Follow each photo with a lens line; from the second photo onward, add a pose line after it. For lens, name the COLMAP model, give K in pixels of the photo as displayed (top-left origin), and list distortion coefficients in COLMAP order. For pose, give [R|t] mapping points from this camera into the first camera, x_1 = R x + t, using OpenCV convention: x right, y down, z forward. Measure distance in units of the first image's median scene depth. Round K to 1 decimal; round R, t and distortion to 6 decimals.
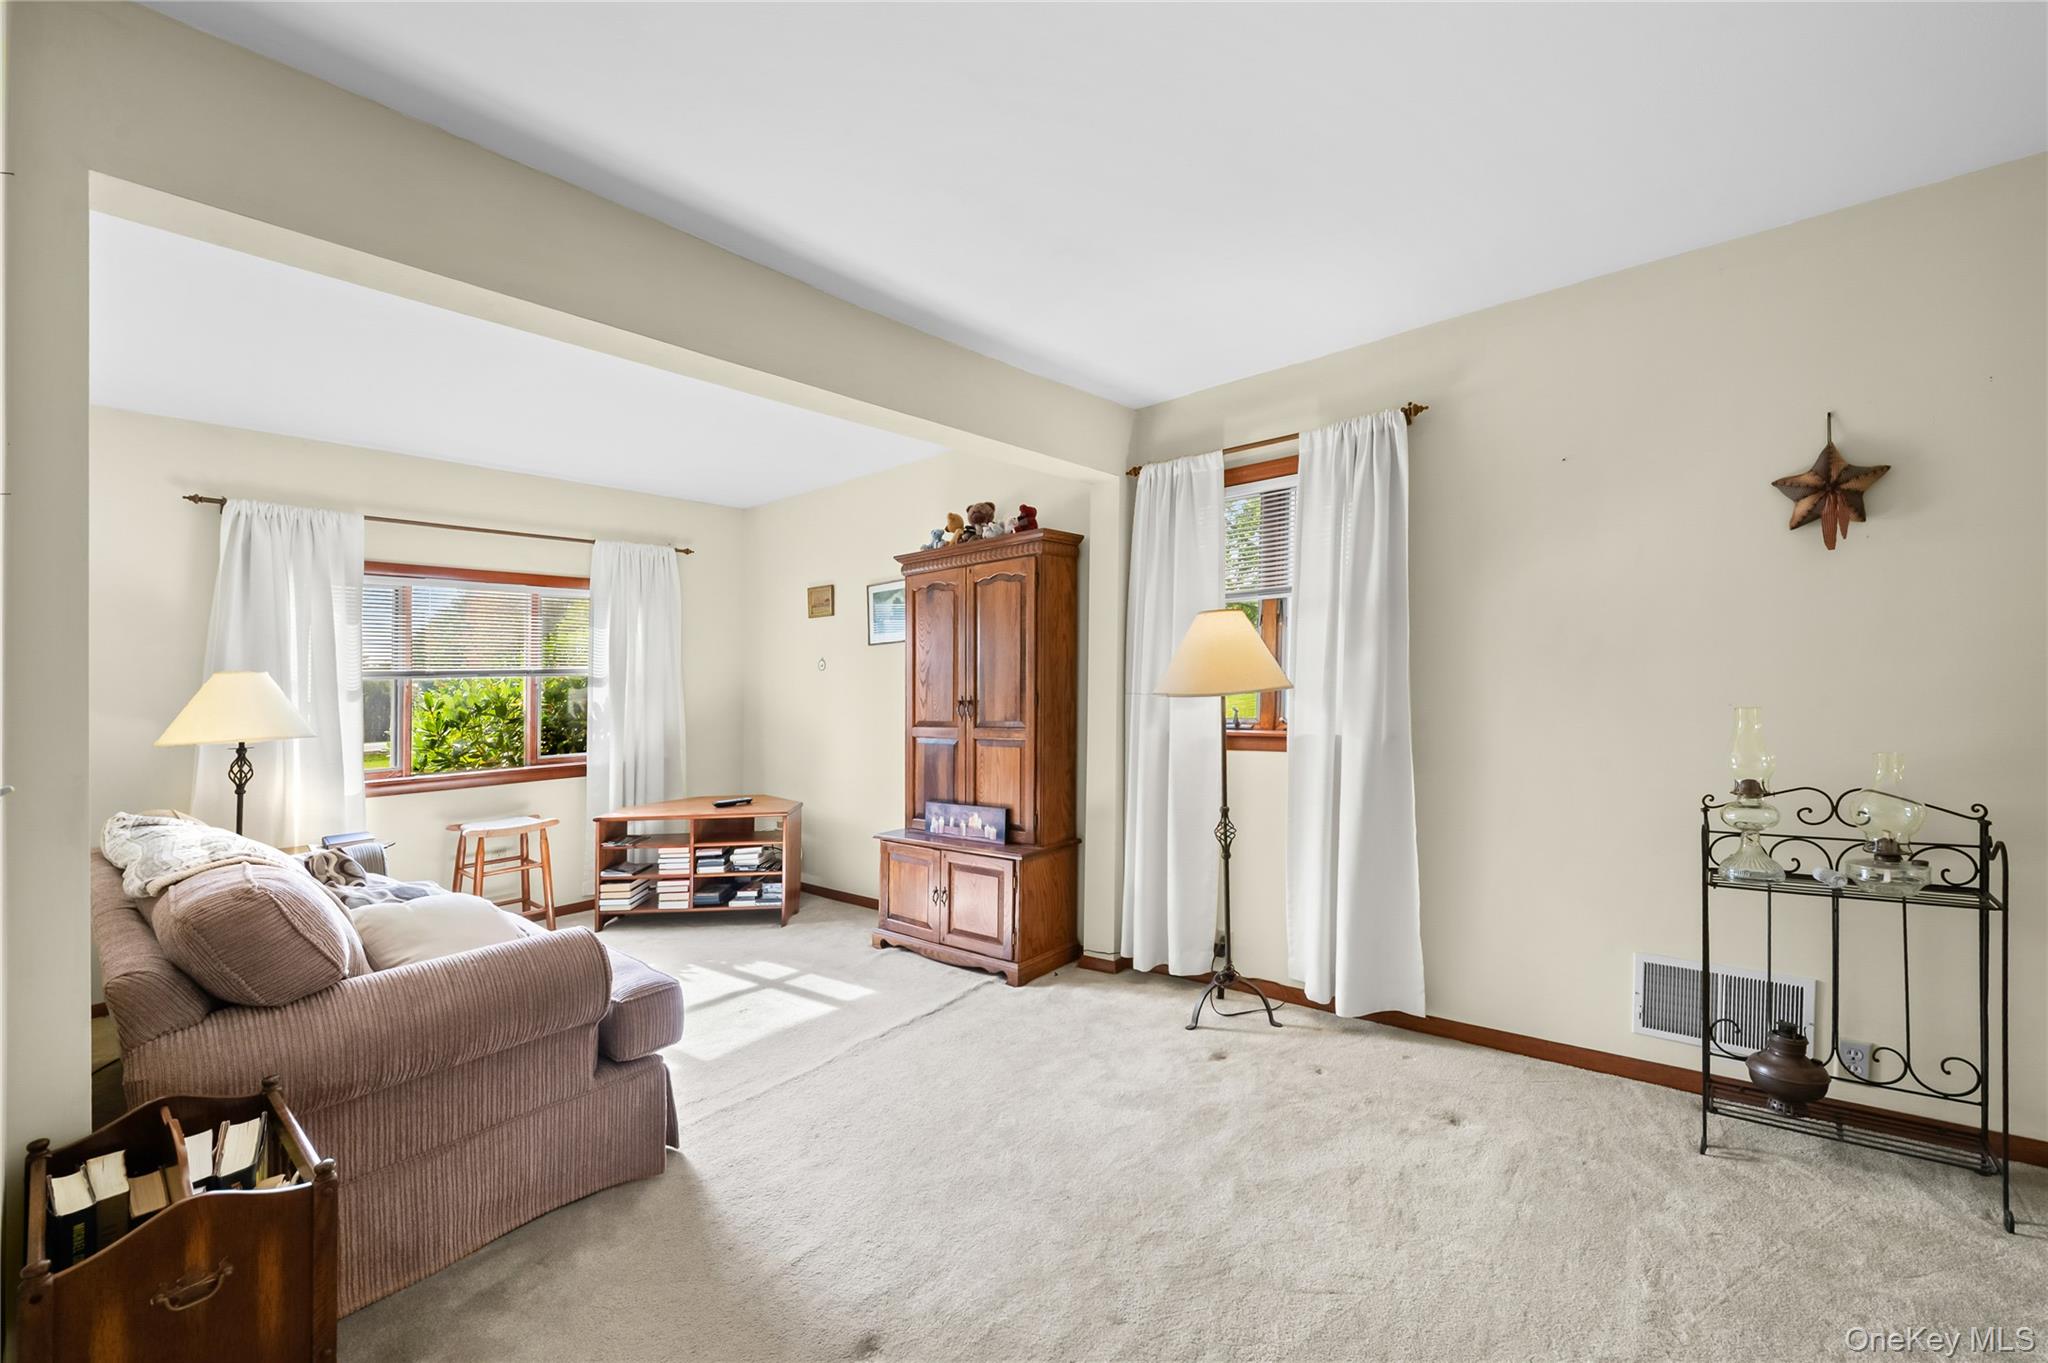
lens RADIAL K [[819.1, 0, 1004.9], [0, 819.1, 709.8], [0, 0, 1]] dist [-0.015890, -0.000965]
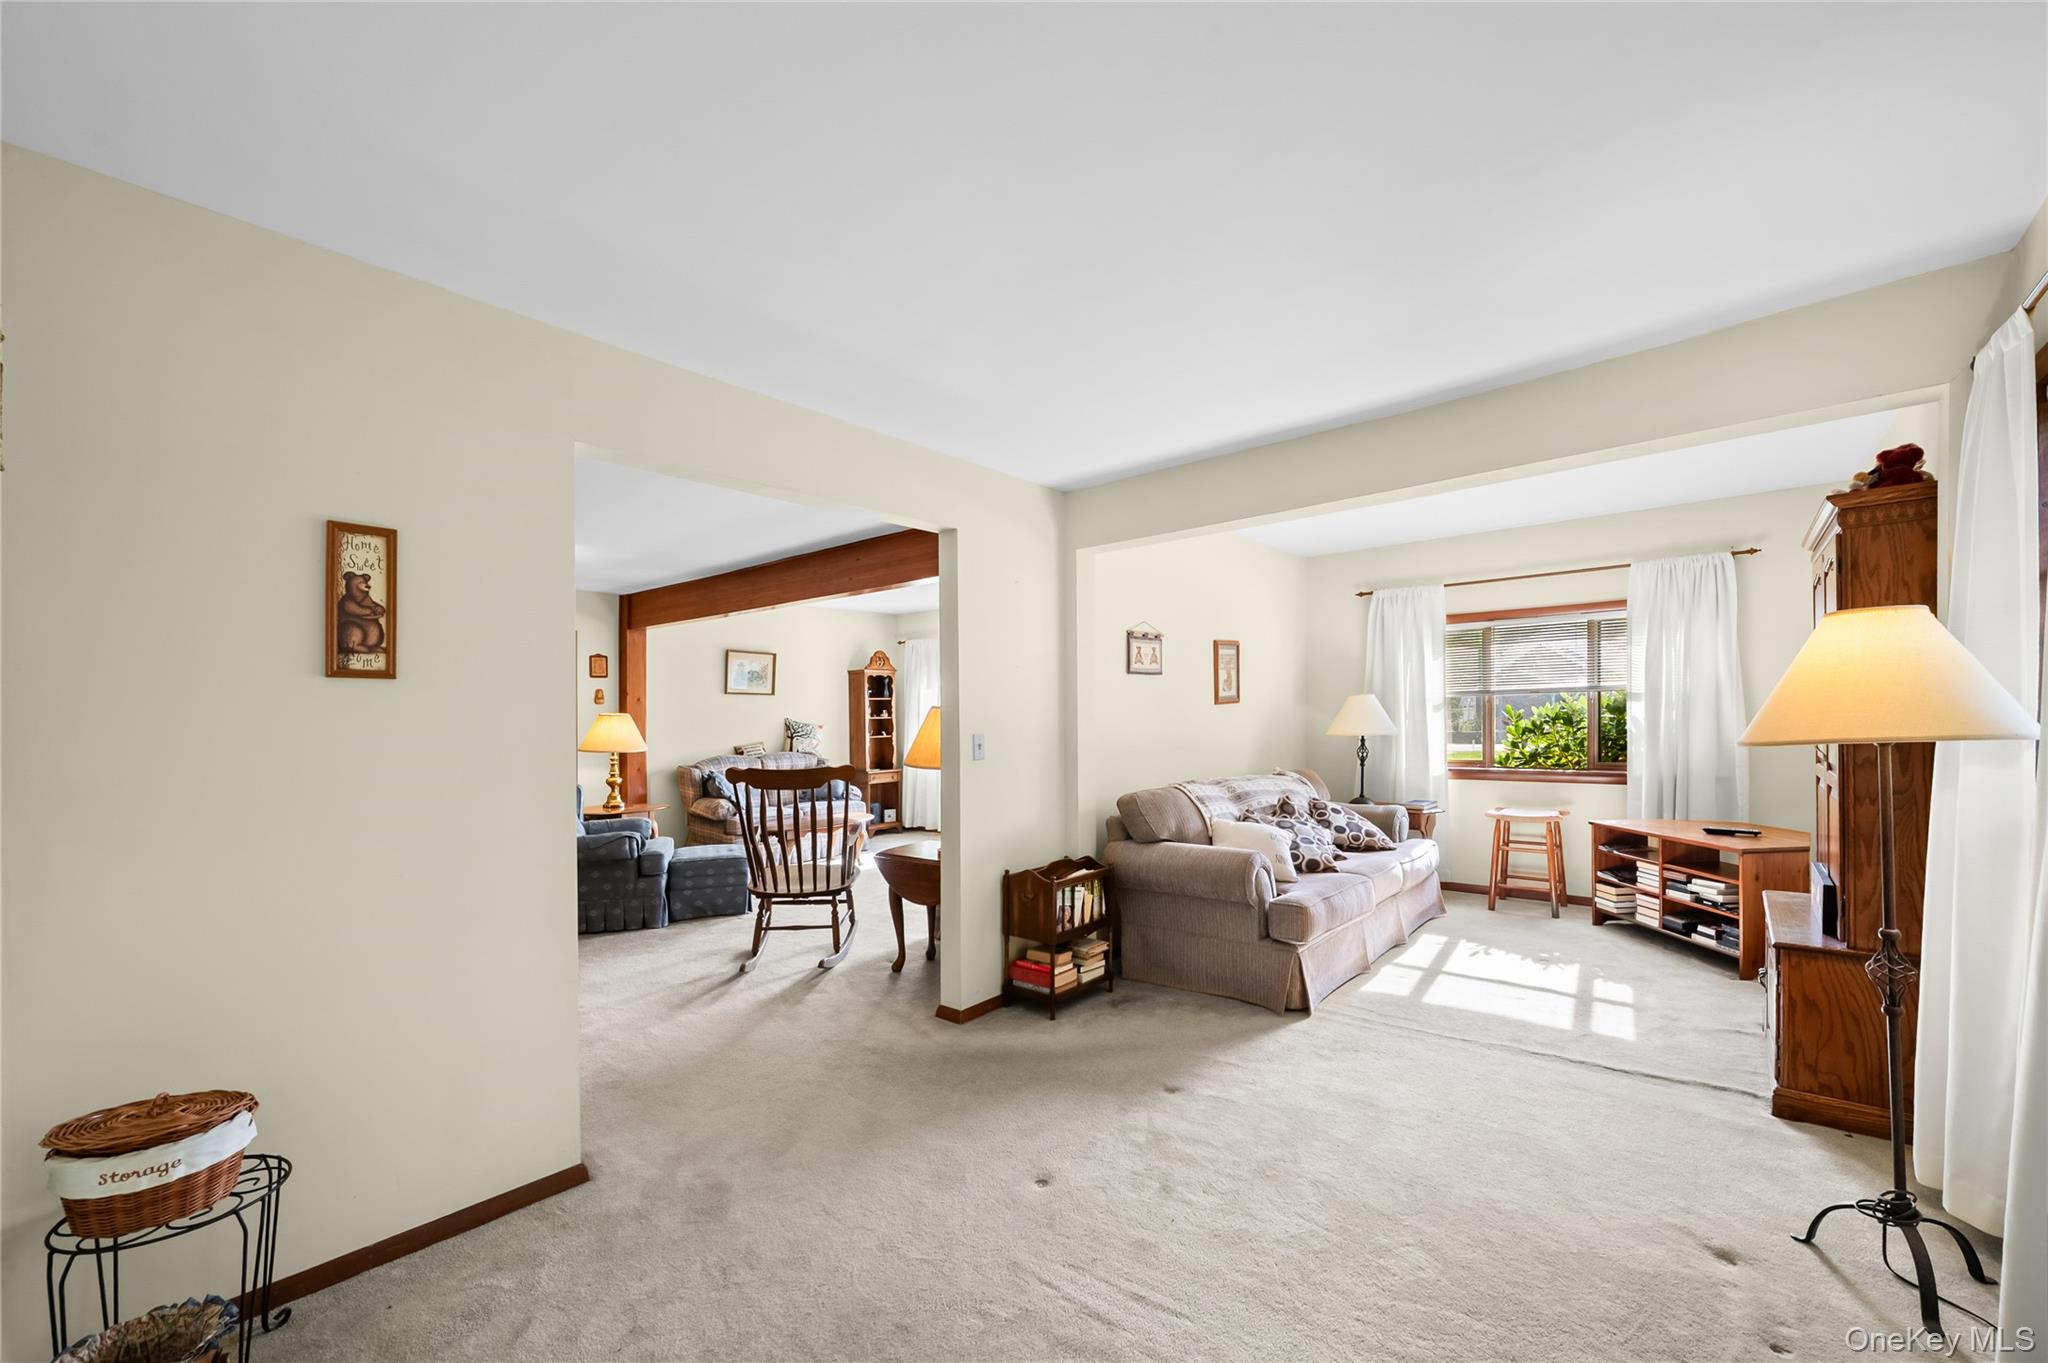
lens RADIAL K [[819.1, 0, 1045.6], [0, 819.1, 712.9], [0, 0, 1]] dist [-0.015890, -0.000965]
pose [[0.001566, 0.025989, -0.999661, 0.589107], [-0.008055, 0.999630, 0.025976, -0.037161], [0.999966, 0.008011, 0.001774, 0.252834]]
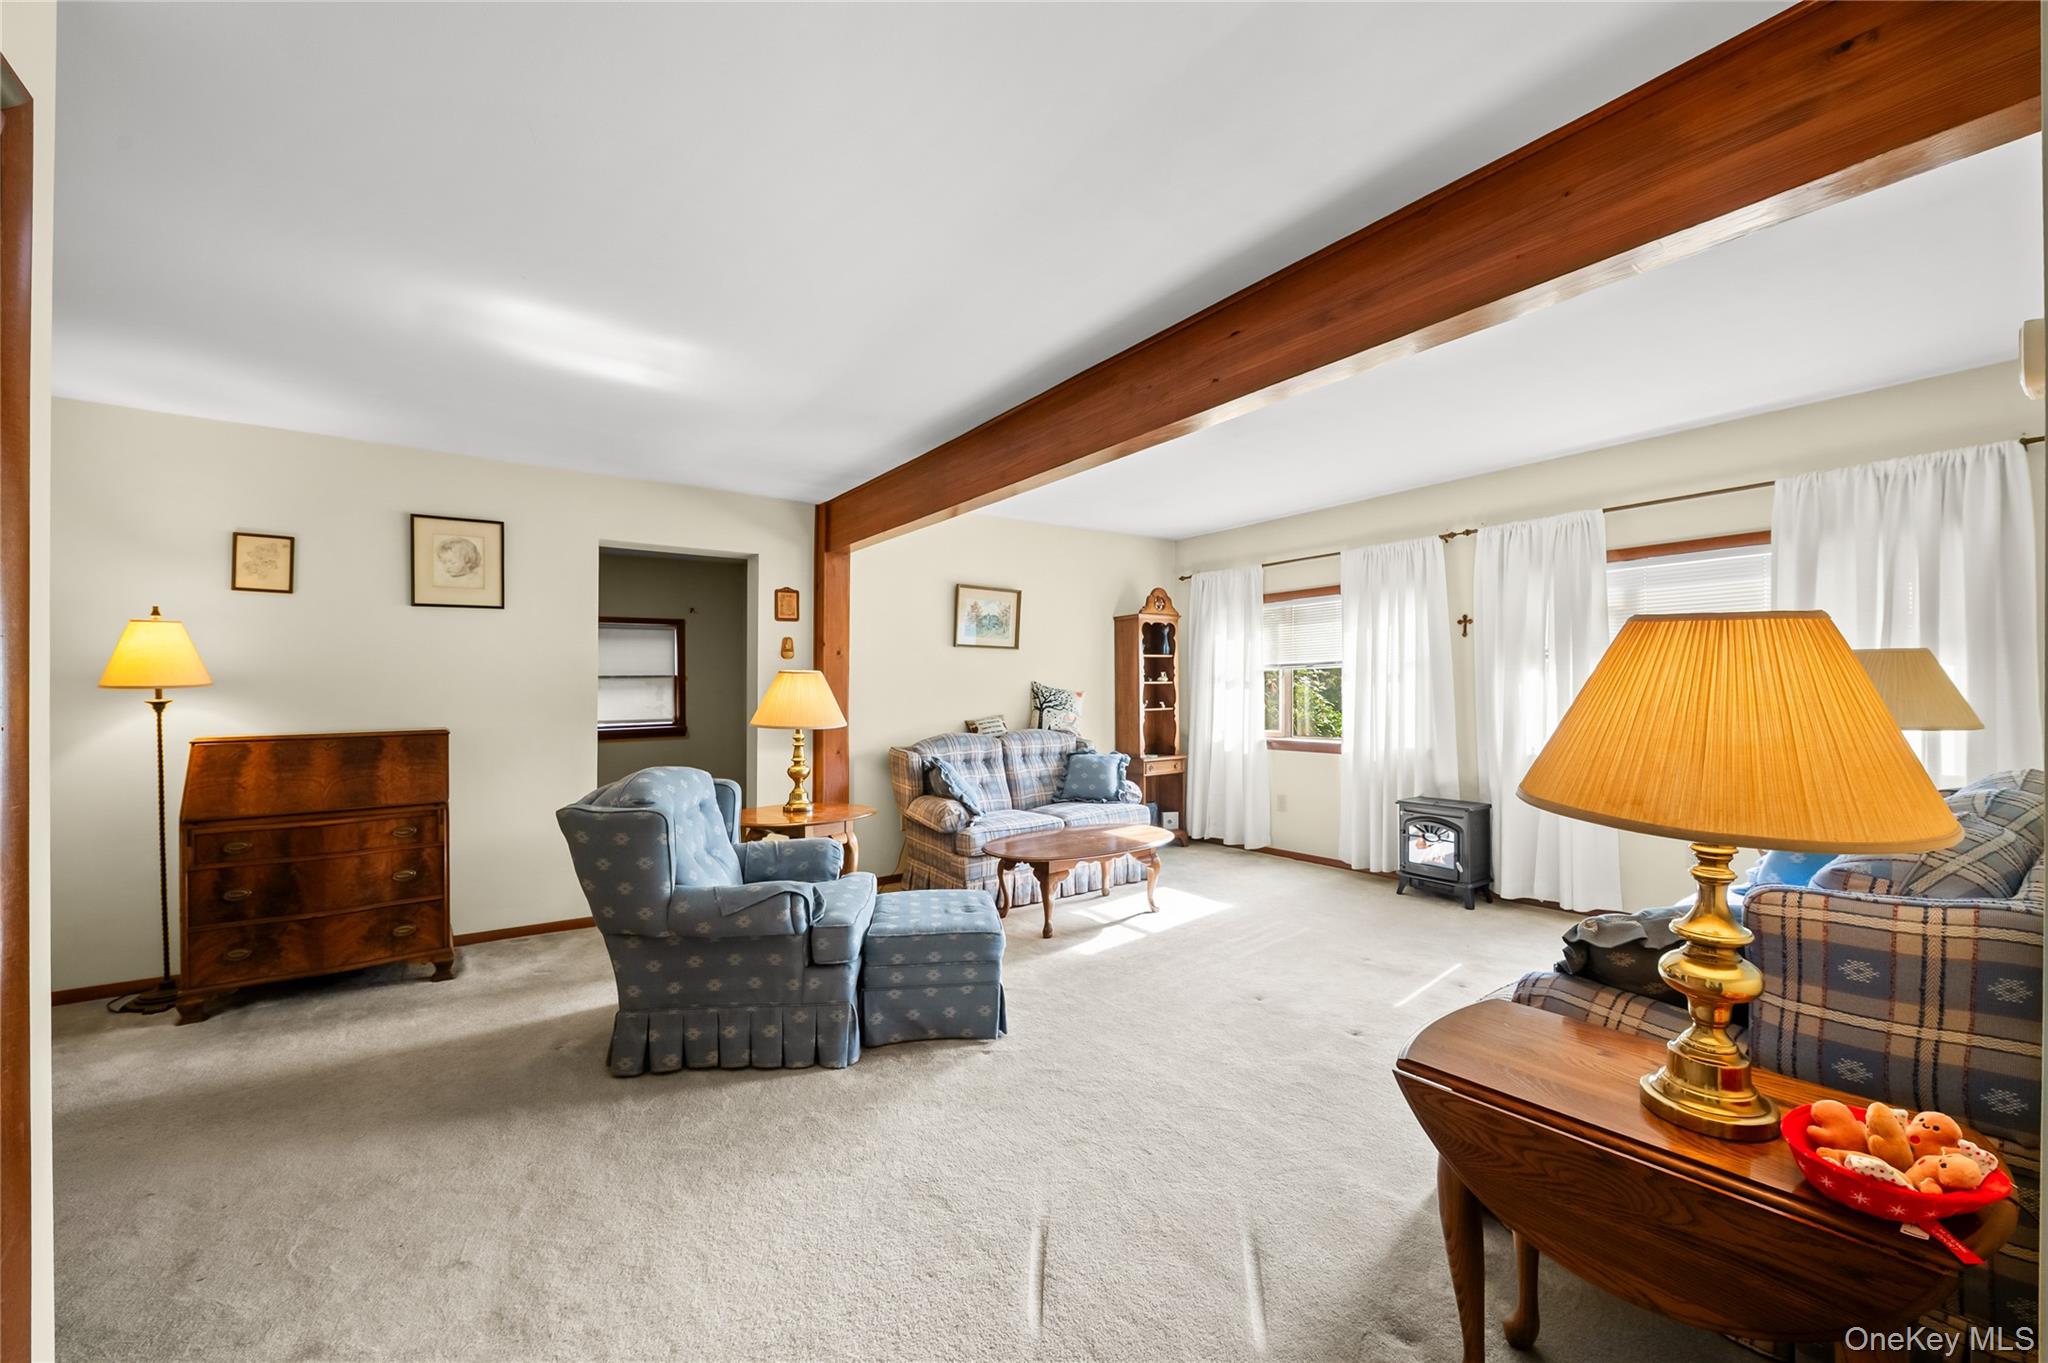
lens RADIAL K [[819.1, 0, 1033.7], [0, 819.1, 680.6], [0, 0, 1]] dist [-0.015890, -0.000965]
pose [[-0.260921, 0.020144, -0.965150, 0.524962], [-0.006885, 0.999718, 0.022727, -0.033484], [0.965335, 0.012575, -0.260709, 0.226194]]
